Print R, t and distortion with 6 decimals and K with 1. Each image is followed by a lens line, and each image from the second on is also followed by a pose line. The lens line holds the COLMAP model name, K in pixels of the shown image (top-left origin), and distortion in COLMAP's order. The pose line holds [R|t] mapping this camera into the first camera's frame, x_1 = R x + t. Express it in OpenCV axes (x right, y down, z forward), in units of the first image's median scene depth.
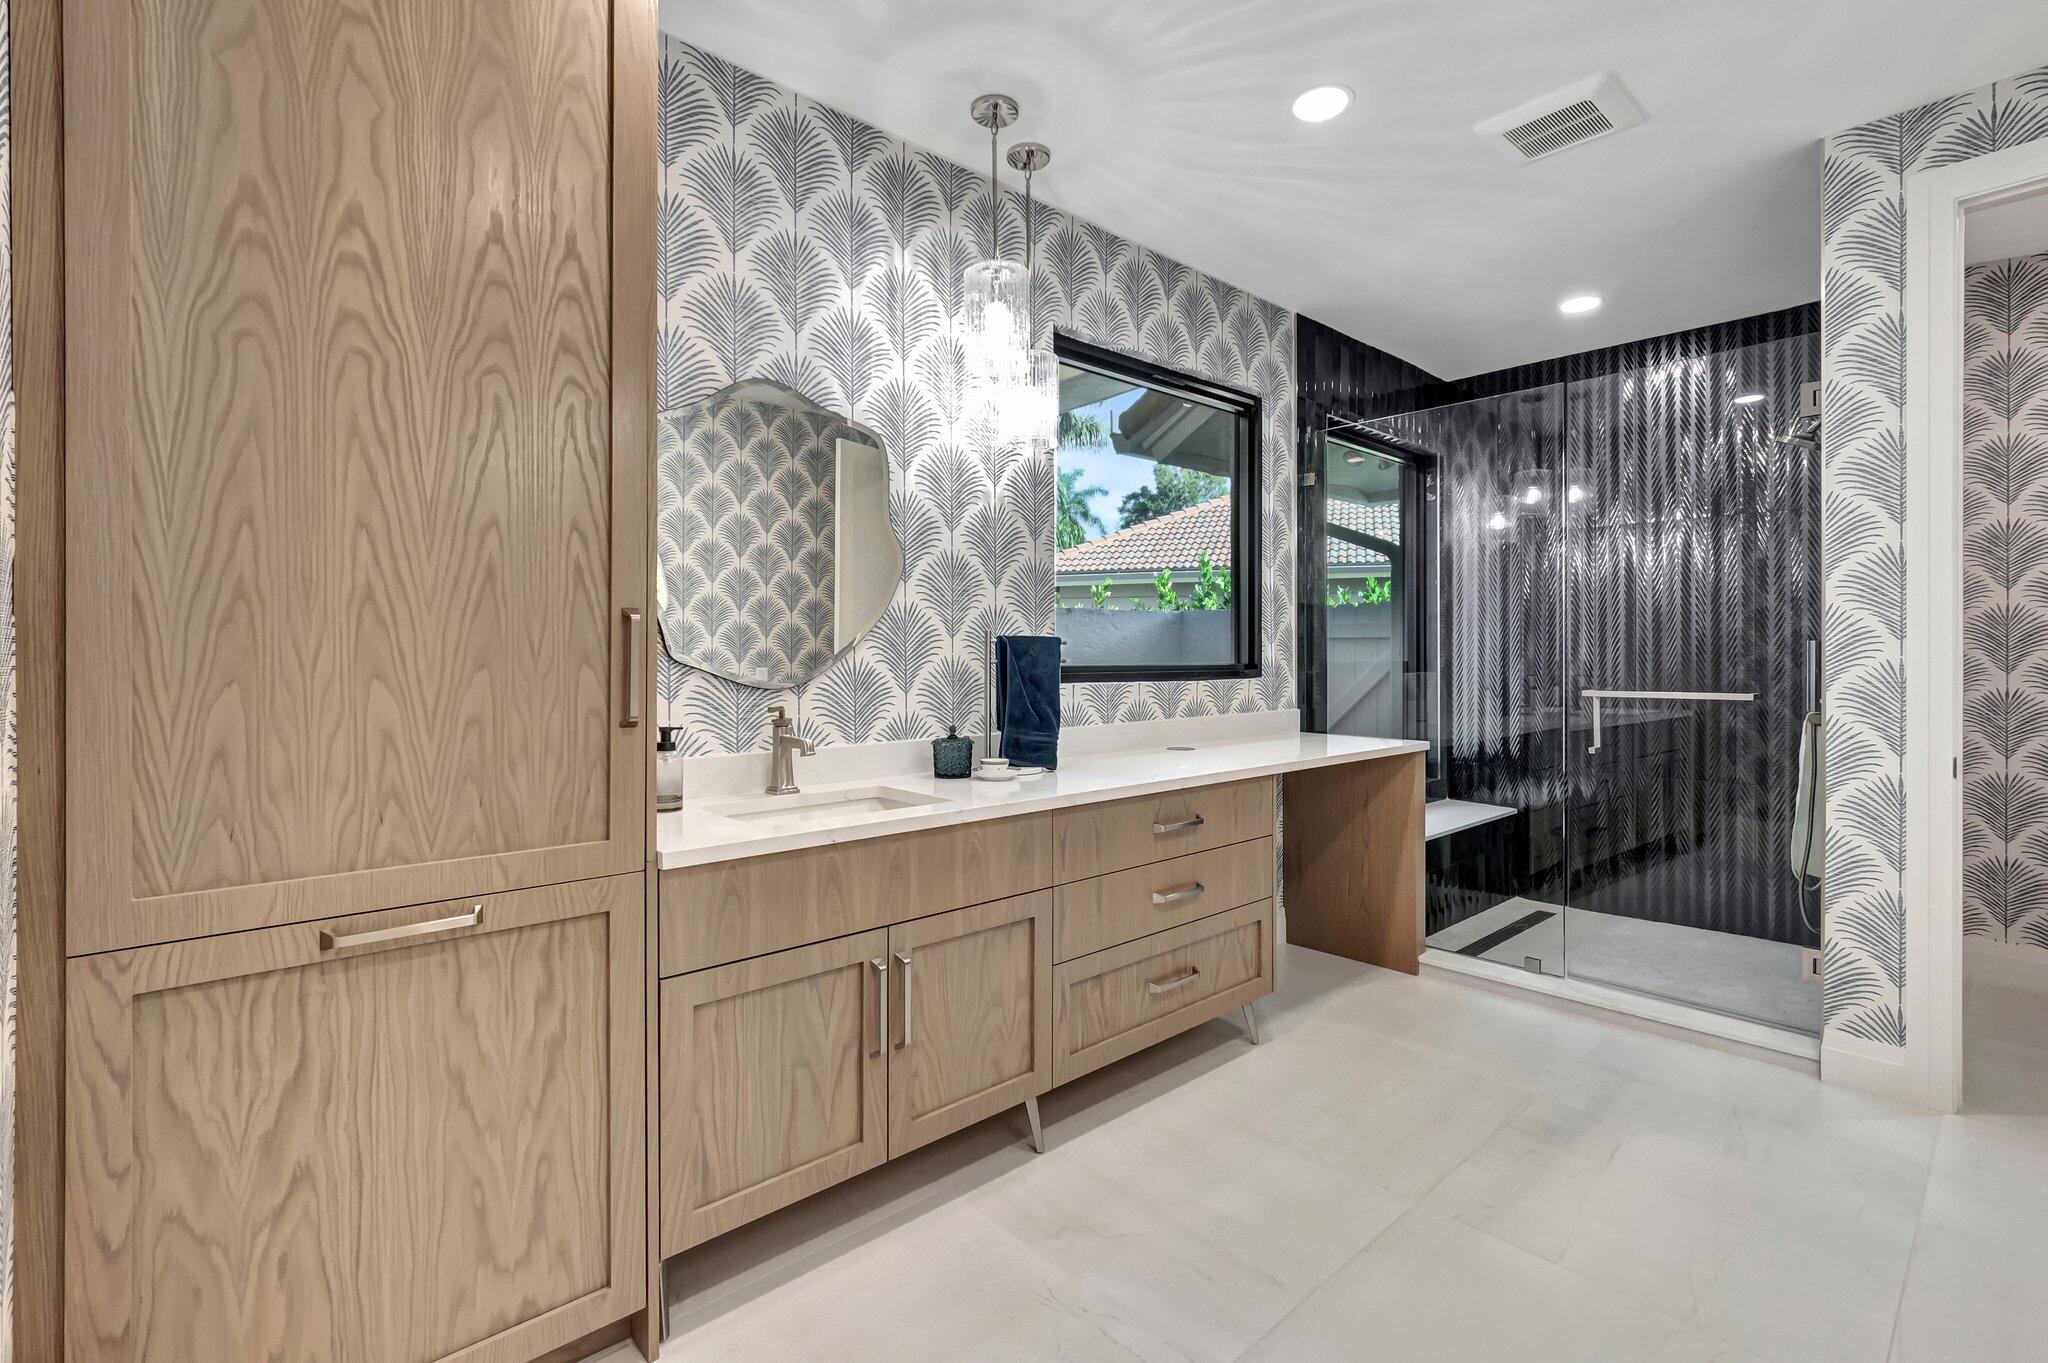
lens RADIAL K [[901.6, 0, 1016.9], [0, 901.6, 678.1], [0, 0, 1]] dist [-0.000013, -0.000447]
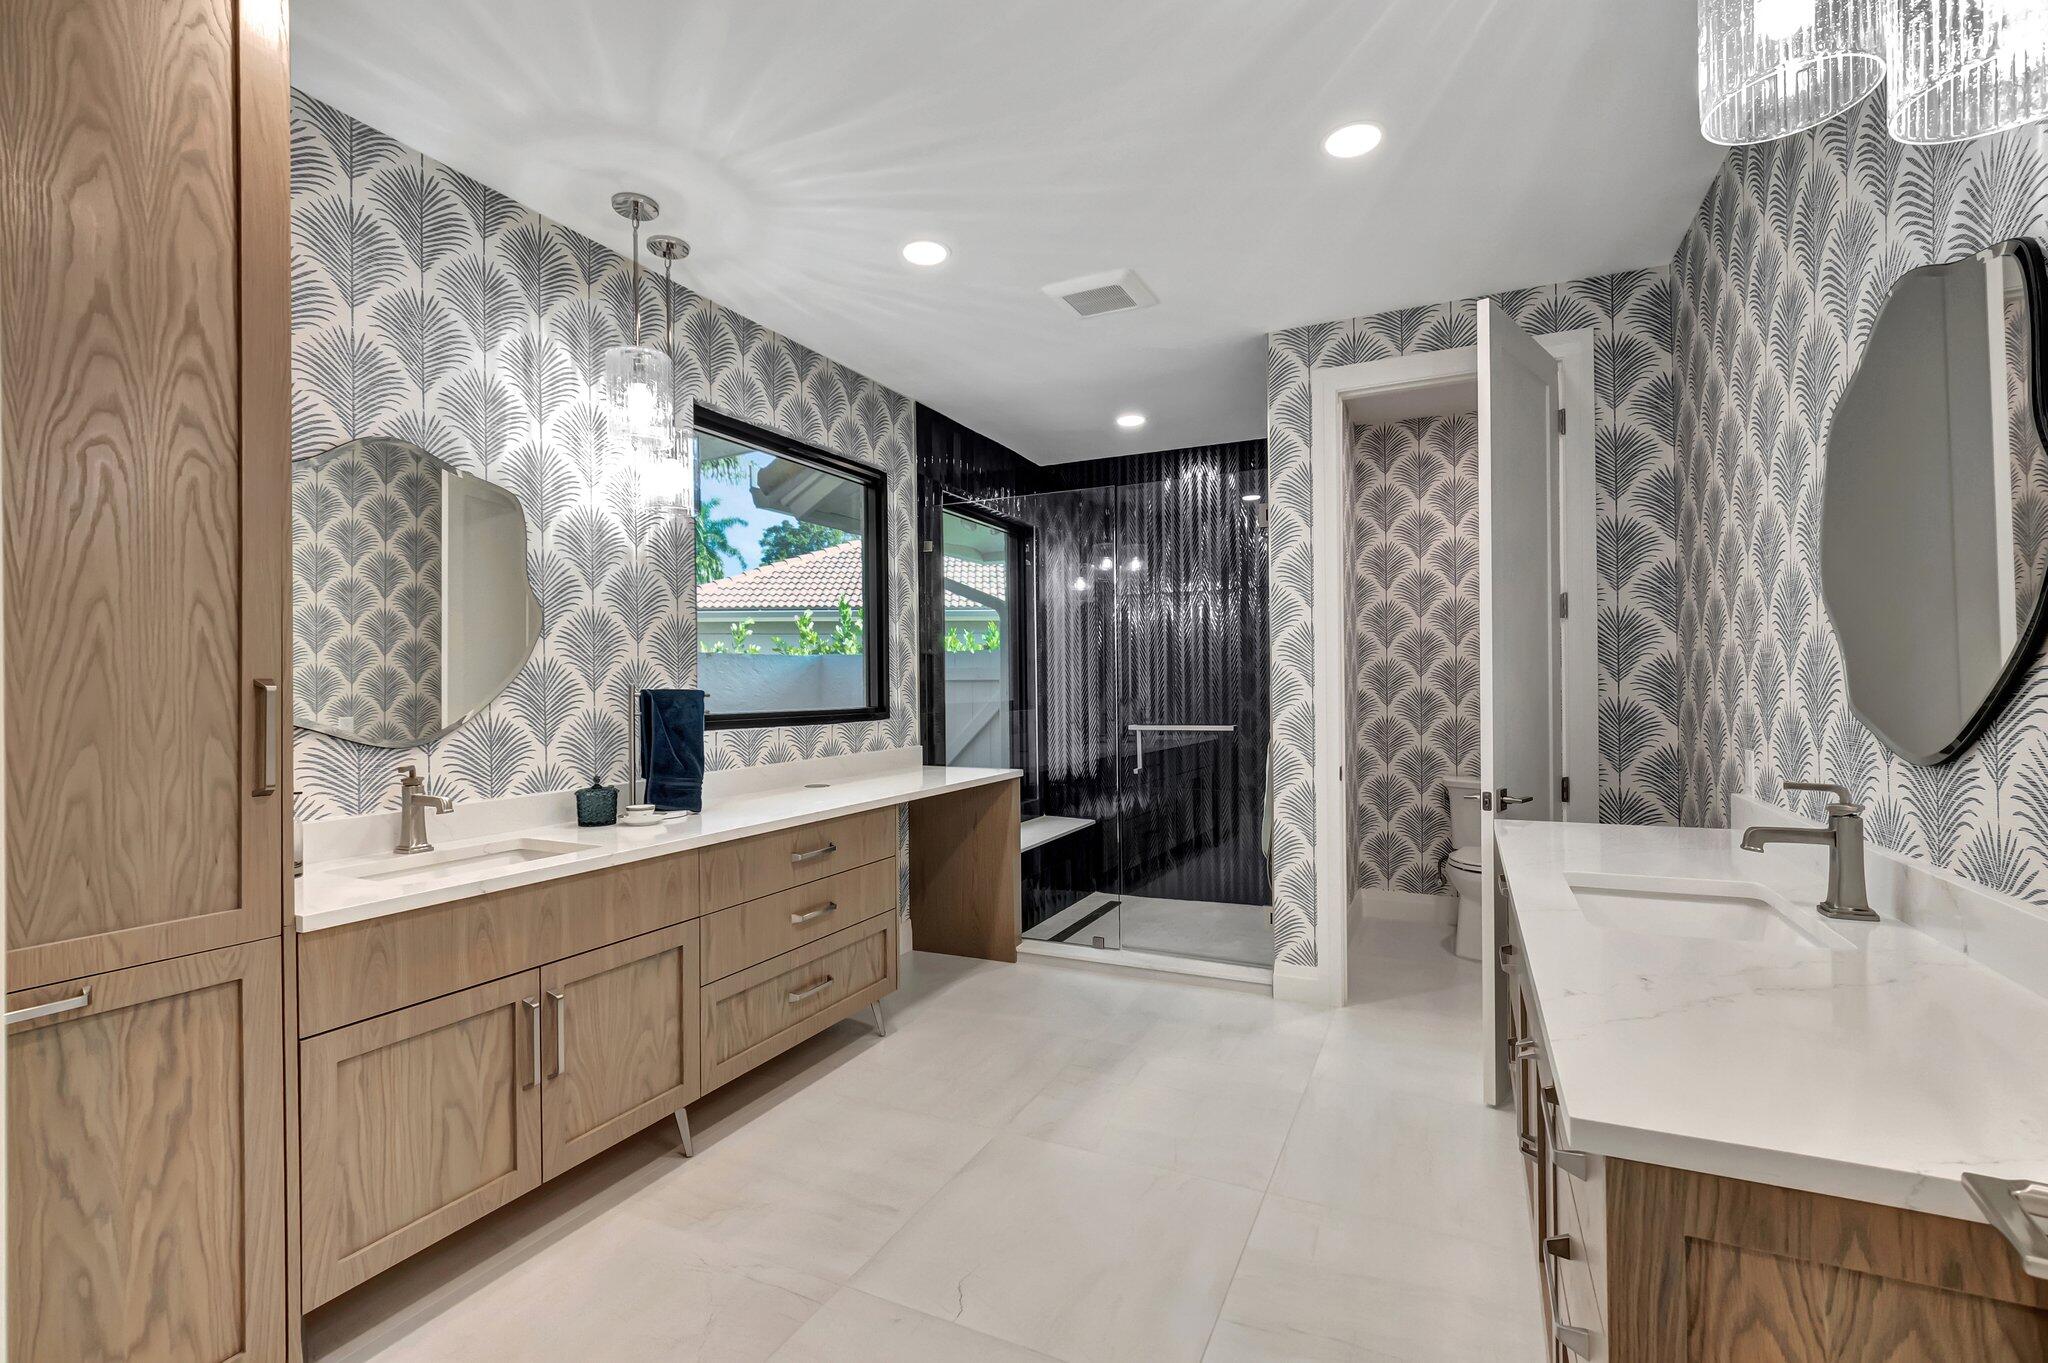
lens RADIAL K [[901.6, 0, 1016.9], [0, 901.6, 678.1], [0, 0, 1]] dist [-0.000013, -0.000447]
pose [[0.925270, -0.005603, 0.379267, -0.011021], [0.019566, 0.999265, -0.032970, -0.012352], [-0.378803, 0.037927, 0.924700, -0.118074]]
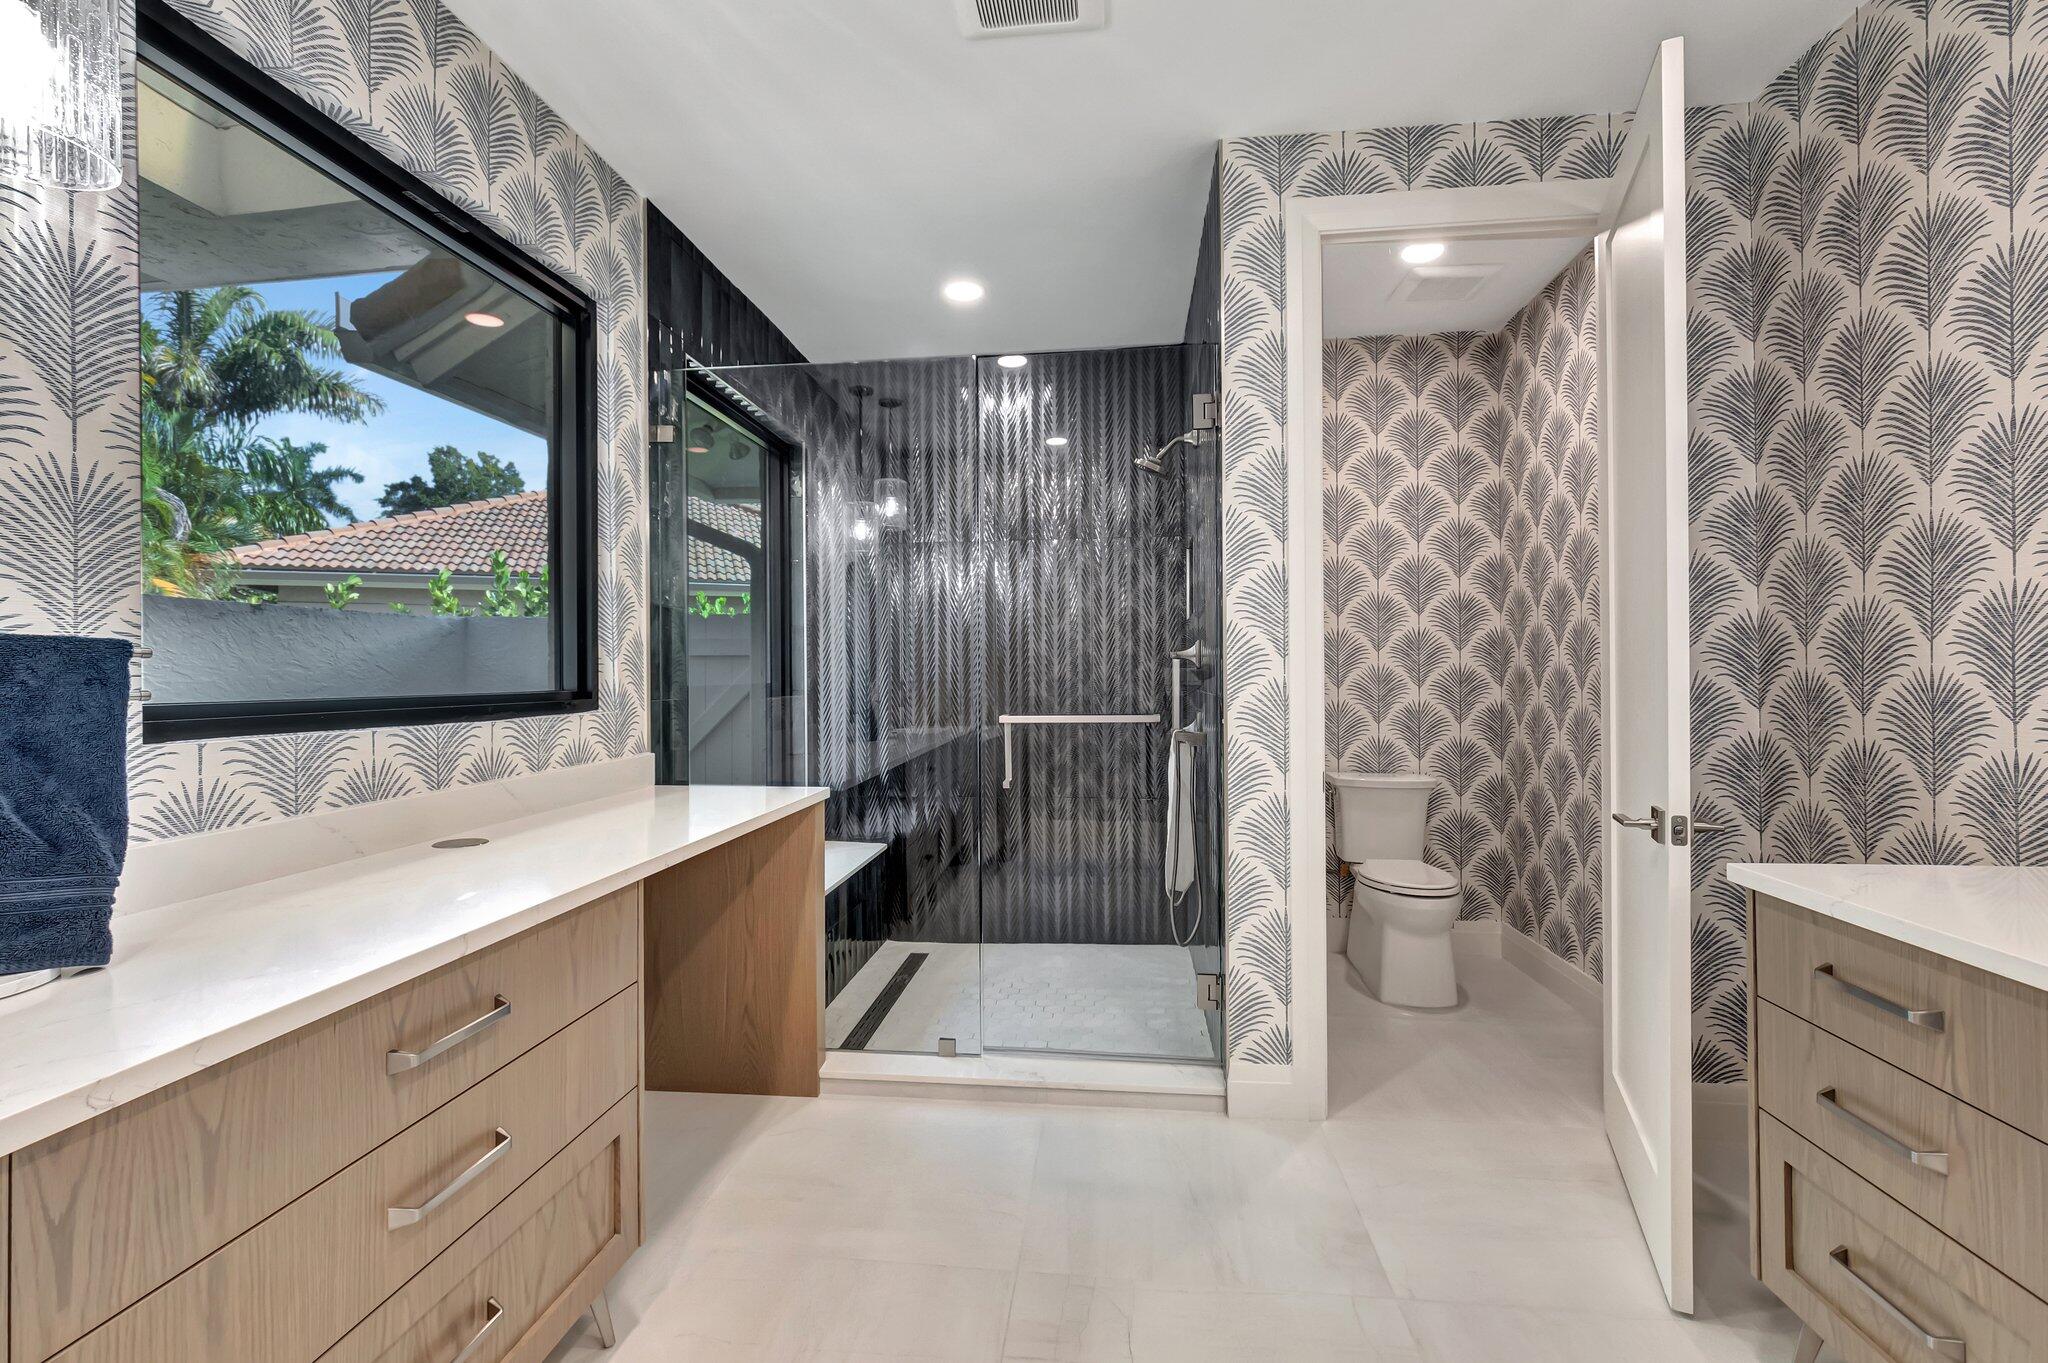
lens RADIAL K [[891.4, 0, 999.6], [0, 891.4, 662.0], [0, 0, 1]] dist [-0.004741, -0.000329]
pose [[0.752513, 0.003810, 0.658566, 0.060699], [0.023563, 0.999187, -0.032705, -0.008784], [-0.658155, 0.040129, 0.751812, 0.314544]]
